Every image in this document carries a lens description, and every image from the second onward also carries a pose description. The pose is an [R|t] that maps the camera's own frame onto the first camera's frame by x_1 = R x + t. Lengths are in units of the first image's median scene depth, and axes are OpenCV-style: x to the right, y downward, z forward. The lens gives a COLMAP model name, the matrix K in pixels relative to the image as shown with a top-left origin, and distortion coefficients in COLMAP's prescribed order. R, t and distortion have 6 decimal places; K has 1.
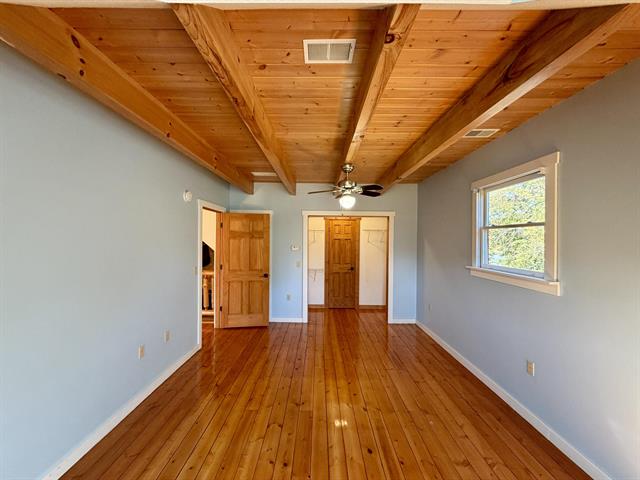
lens RADIAL K [[255.0, 0, 320.9], [0, 255.0, 241.6], [0, 0, 1]] dist [-0.000344, 0.000533]
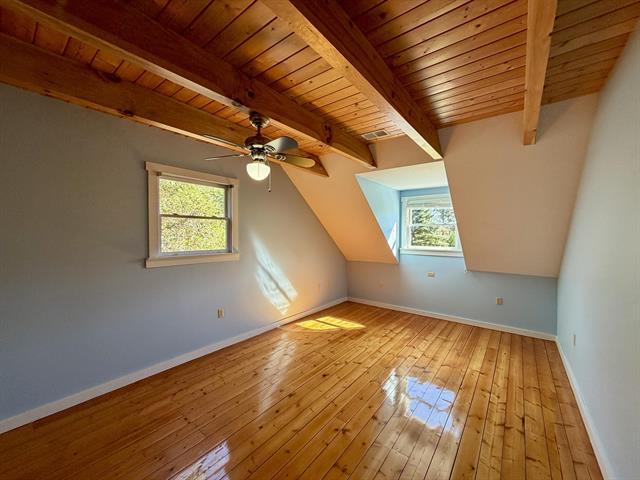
lens RADIAL K [[255.0, 0, 319.3], [0, 255.0, 234.2], [0, 0, 1]] dist [-0.000344, 0.000533]
pose [[-0.784604, -0.011075, 0.619898, -0.505683], [-0.006903, 0.999935, 0.009128, 0.008524], [-0.619959, 0.002883, -0.784629, 1.623256]]
